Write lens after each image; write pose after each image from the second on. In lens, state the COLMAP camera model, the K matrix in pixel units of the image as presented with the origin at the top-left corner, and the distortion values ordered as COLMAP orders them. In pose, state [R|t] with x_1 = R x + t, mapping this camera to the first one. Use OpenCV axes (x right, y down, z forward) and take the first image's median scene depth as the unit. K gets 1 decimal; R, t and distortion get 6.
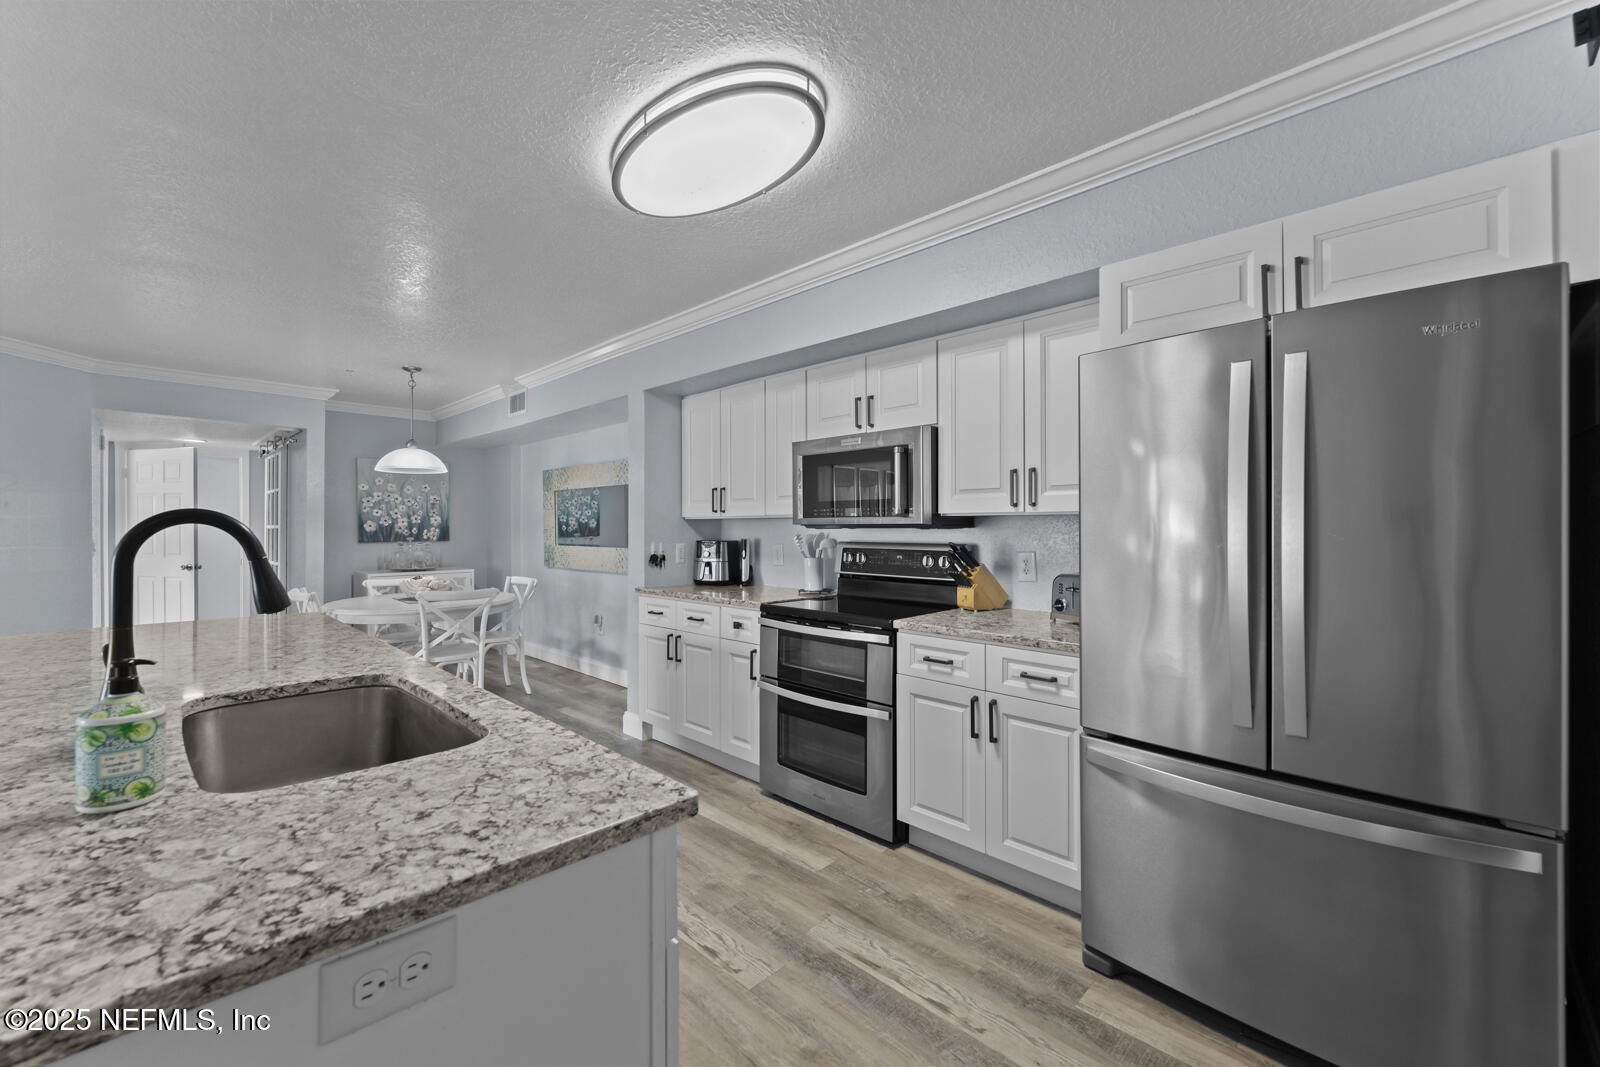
lens RADIAL K [[637.2, 0, 780.2], [0, 637.2, 531.1], [0, 0, 1]] dist [-0.003076, 0.000319]
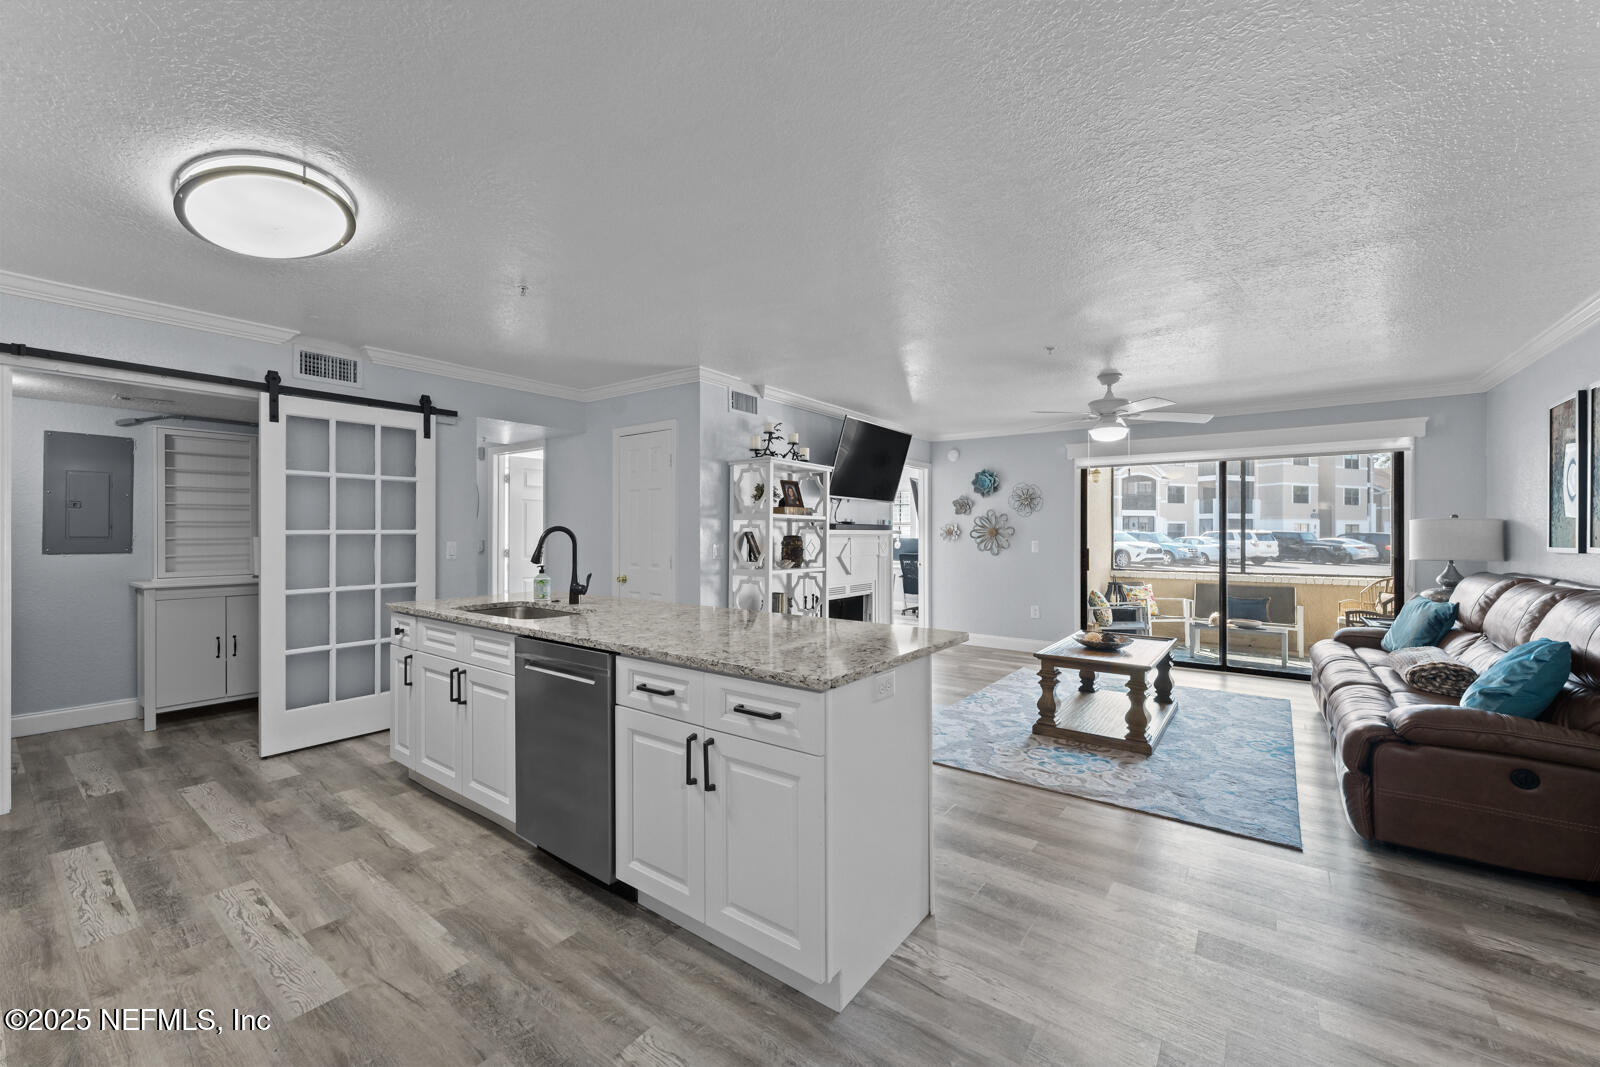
lens RADIAL K [[637.2, 0, 802.3], [0, 637.2, 528.4], [0, 0, 1]] dist [-0.003076, 0.000319]
pose [[-0.989047, -0.004473, -0.147534, -0.525196], [-0.003848, 0.999982, -0.004526, -0.005595], [0.147552, -0.003909, -0.989047, 1.325192]]
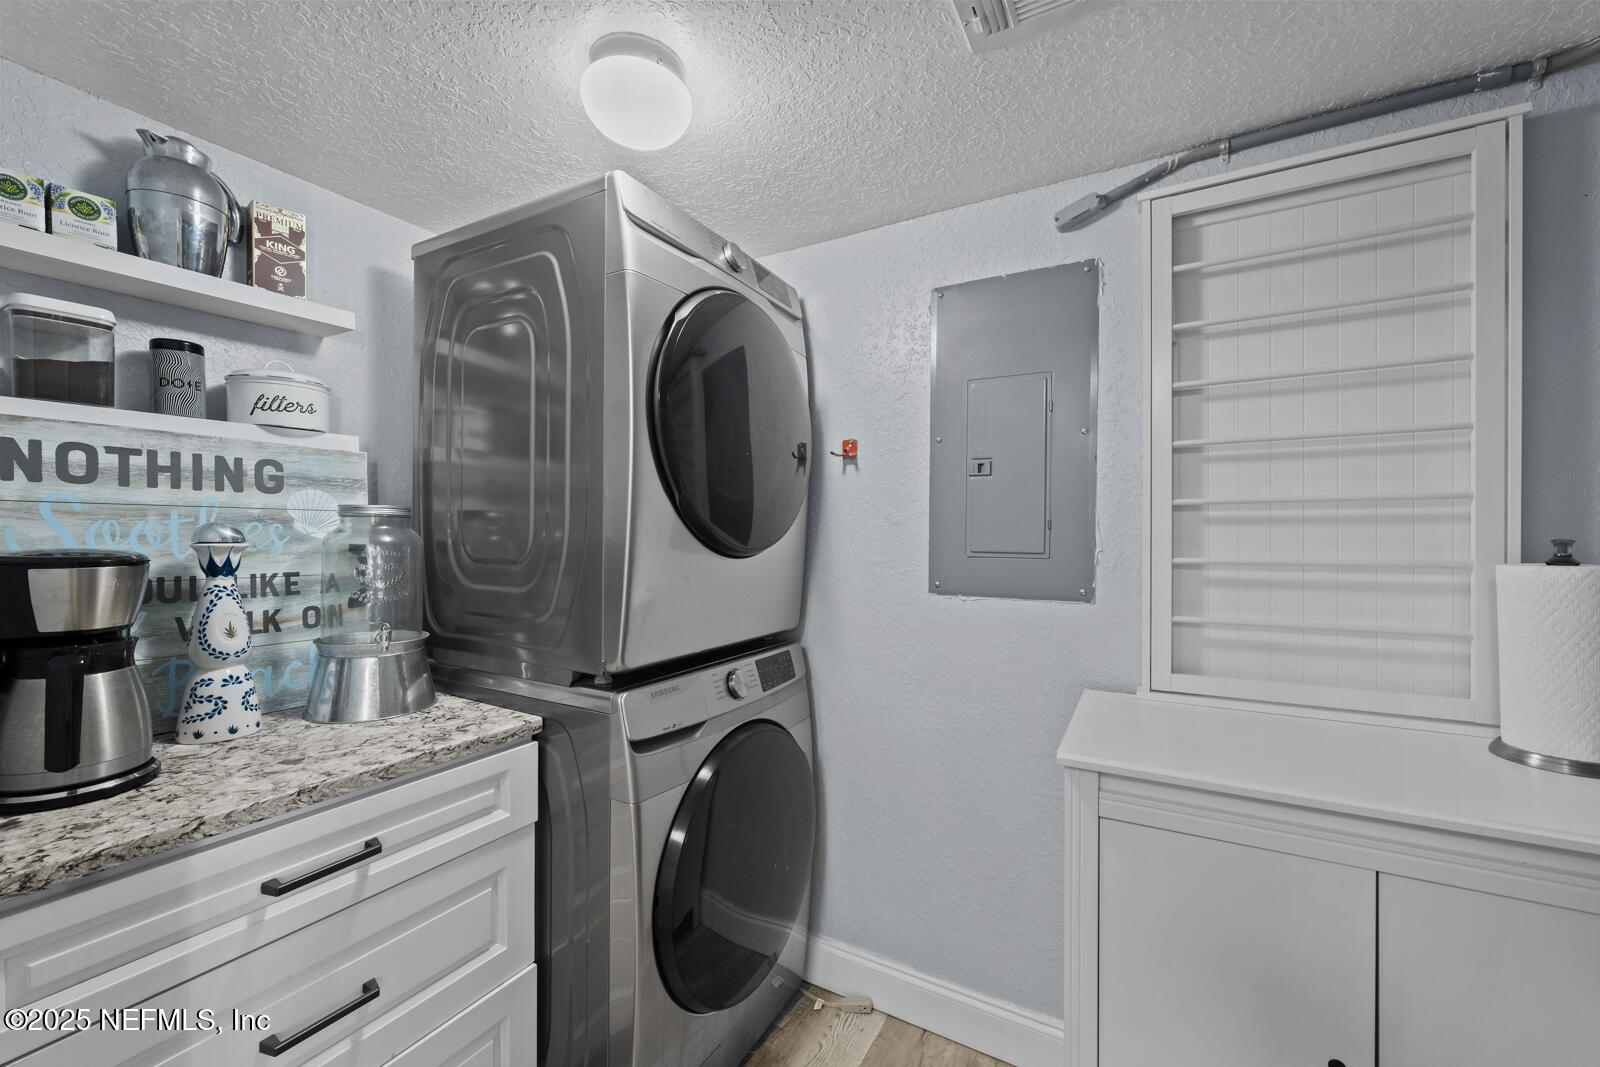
lens RADIAL K [[637.2, 0, 797.3], [0, 637.2, 550.3], [0, 0, 1]] dist [-0.003076, 0.000319]
pose [[-0.260997, -0.011968, 0.965266, 0.278275], [0.000618, 0.999921, 0.012565, 0.003446], [-0.965340, 0.003876, -0.260968, 0.135341]]
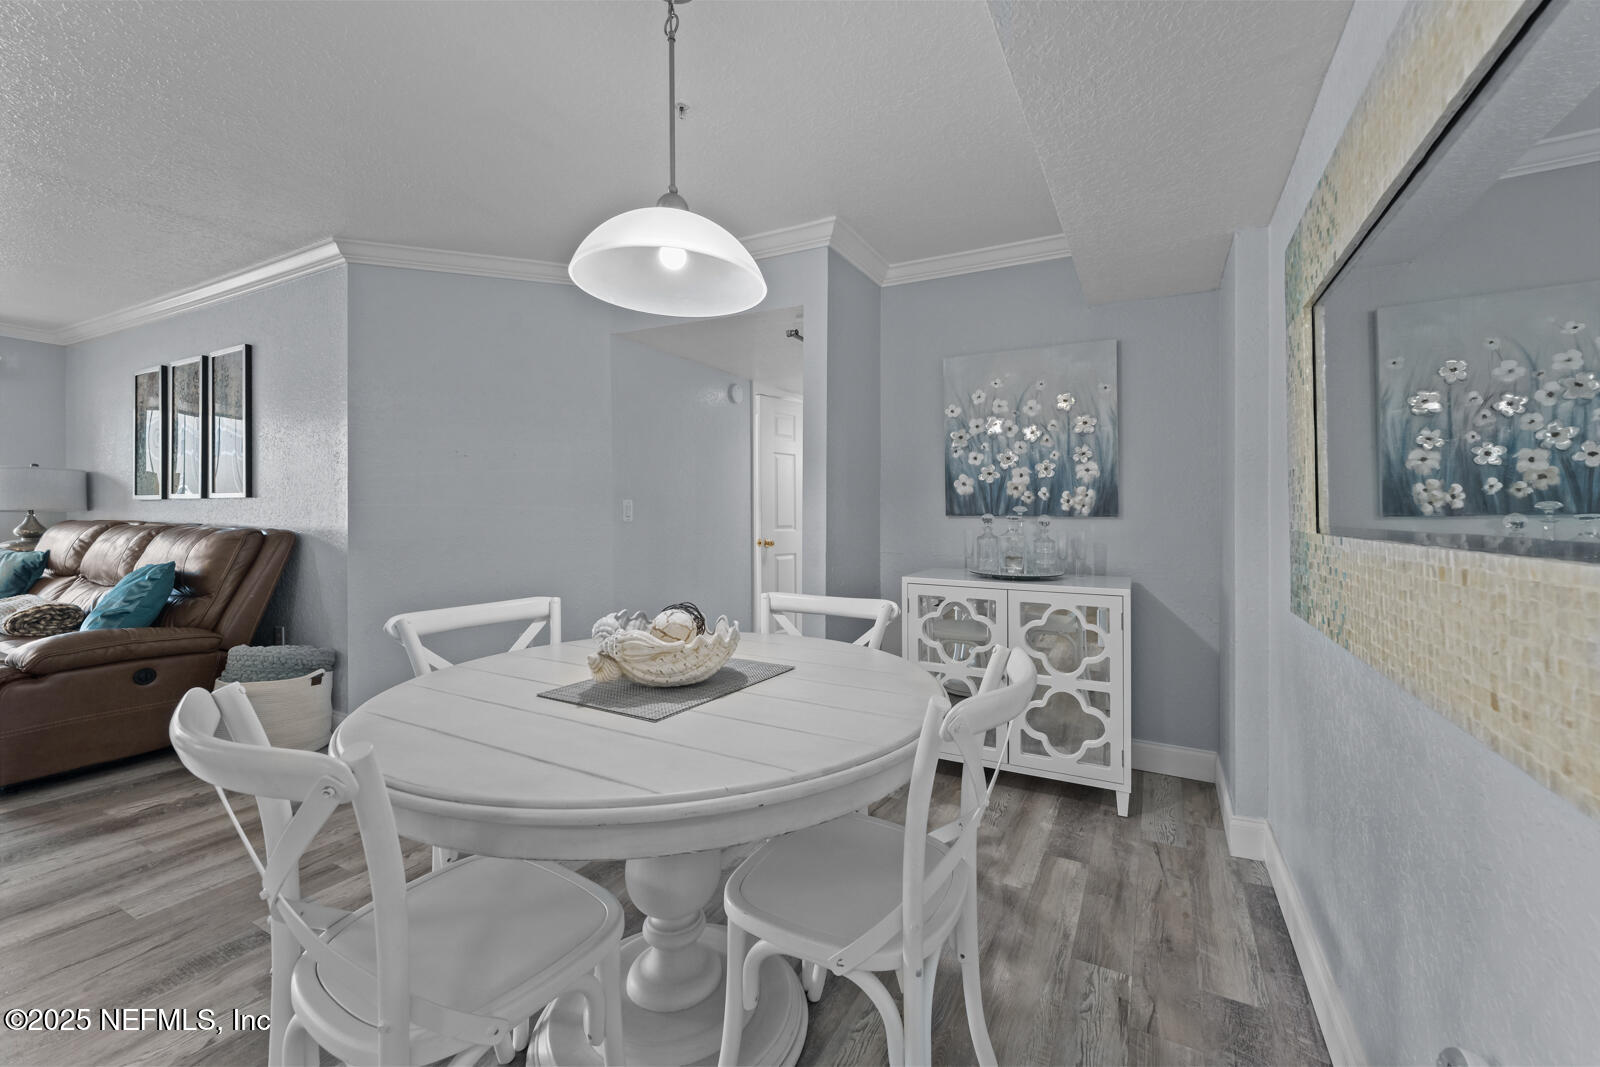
lens RADIAL K [[635.8, 0, 825.4], [0, 635.8, 519.5], [0, 0, 1]] dist [-0.003753, 0.000510]
pose [[0.307228, 0.016165, -0.951499, -0.330944], [-0.014241, 0.999822, 0.012387, 0.029805], [0.951529, 0.009744, 0.307403, 1.356159]]
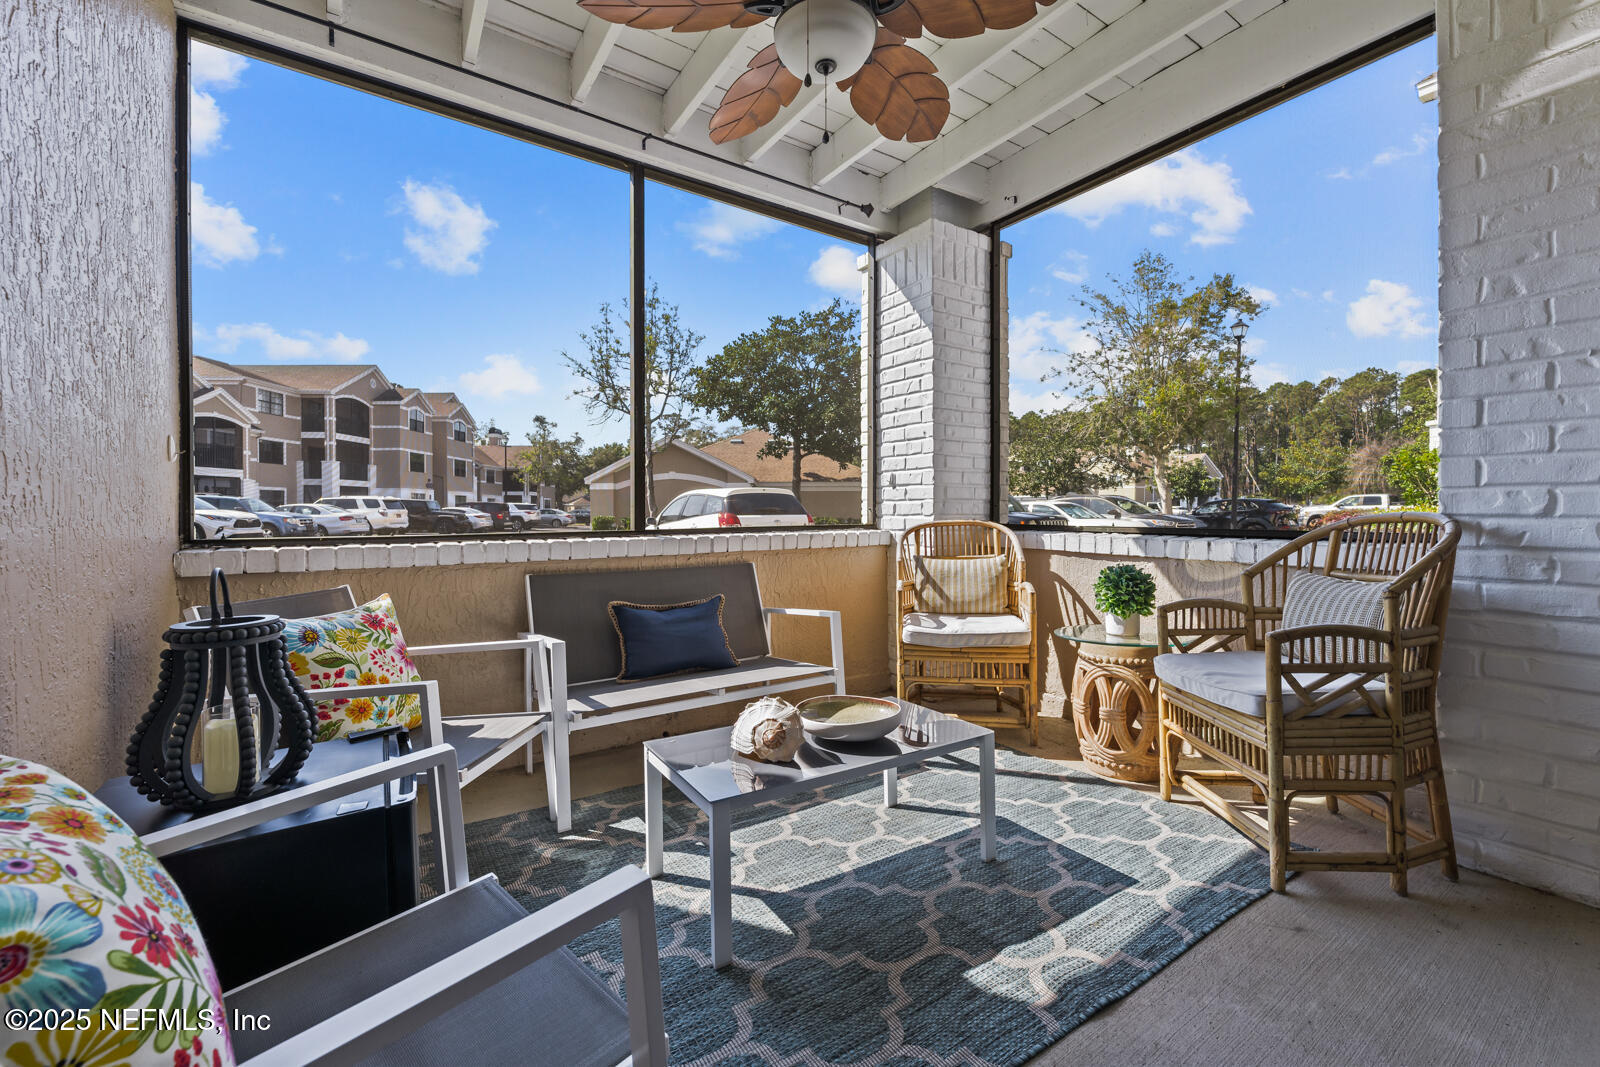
lens RADIAL K [[637.2, 0, 796.9], [0, 637.2, 513.9], [0, 0, 1]] dist [-0.003076, 0.000319]
pose [[-0.186374, 0.005963, -0.982461, -1.731857], [-0.000007, 0.999982, 0.006071, 0.116606], [0.982479, 0.001139, -0.186370, -0.452559]]
